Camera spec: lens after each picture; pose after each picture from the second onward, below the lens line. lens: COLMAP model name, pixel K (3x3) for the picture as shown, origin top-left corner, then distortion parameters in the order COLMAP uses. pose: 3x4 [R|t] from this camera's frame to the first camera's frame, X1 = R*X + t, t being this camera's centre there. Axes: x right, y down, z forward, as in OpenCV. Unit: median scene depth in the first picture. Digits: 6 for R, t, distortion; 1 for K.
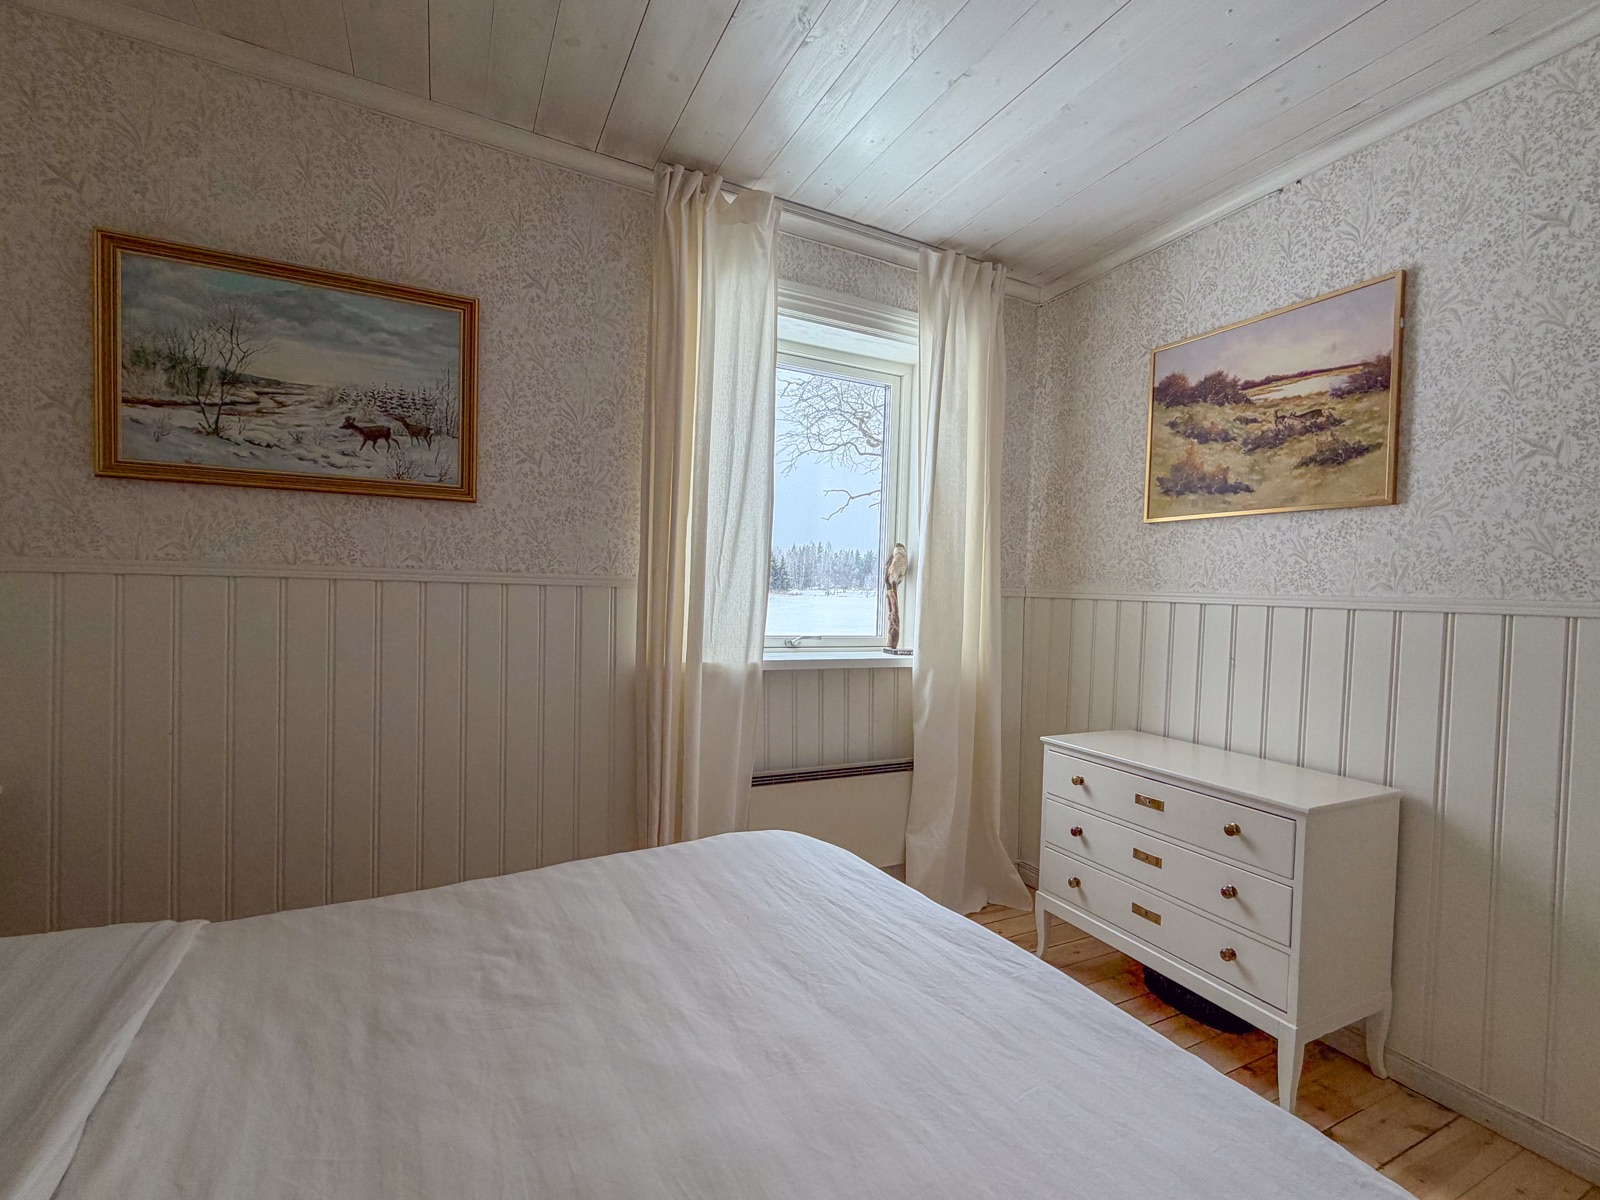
lens RADIAL K [[713.1, 0, 799.3], [0, 713.1, 603.5], [0, 0, 1]] dist [-0.001333, 0.000287]
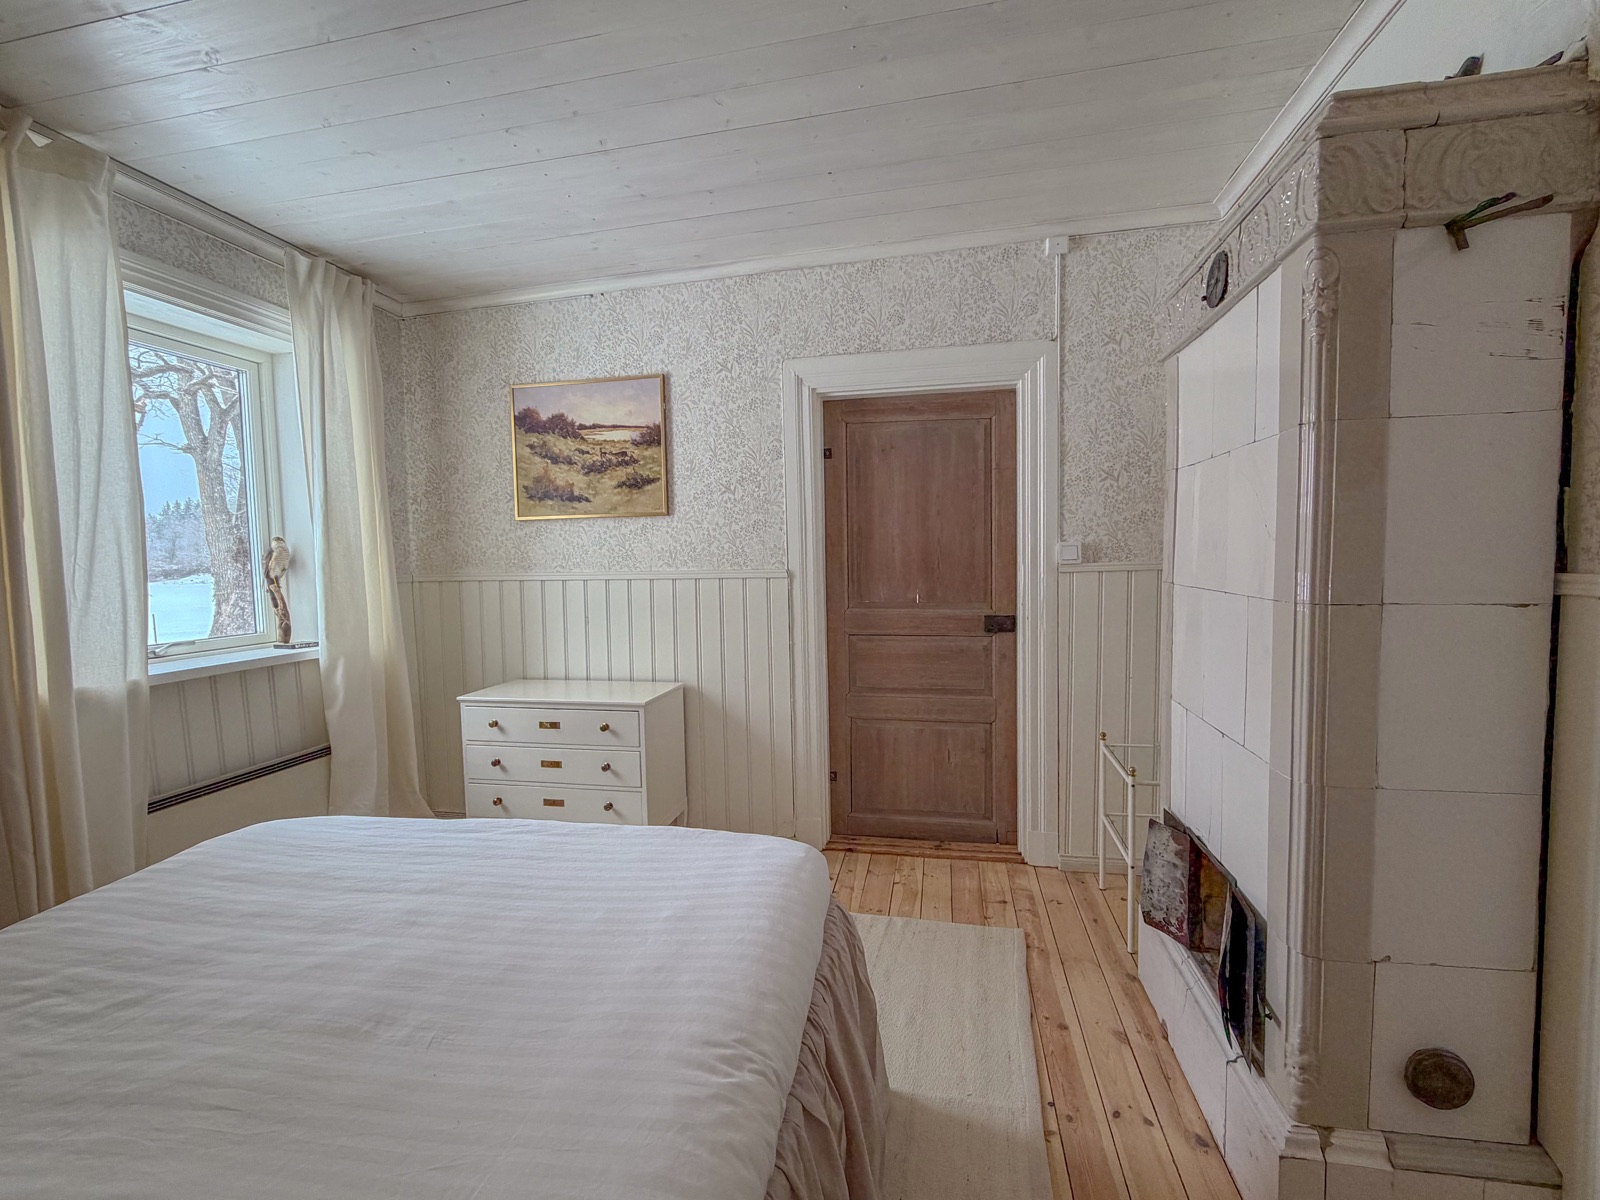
lens RADIAL K [[713.1, 0, 799.3], [0, 713.1, 603.5], [0, 0, 1]] dist [-0.001333, 0.000287]
pose [[0.615038, -0.096209, 0.782606, -0.251309], [0.054163, 0.995339, 0.079795, -0.041215], [-0.786635, -0.006689, 0.617382, -0.227844]]
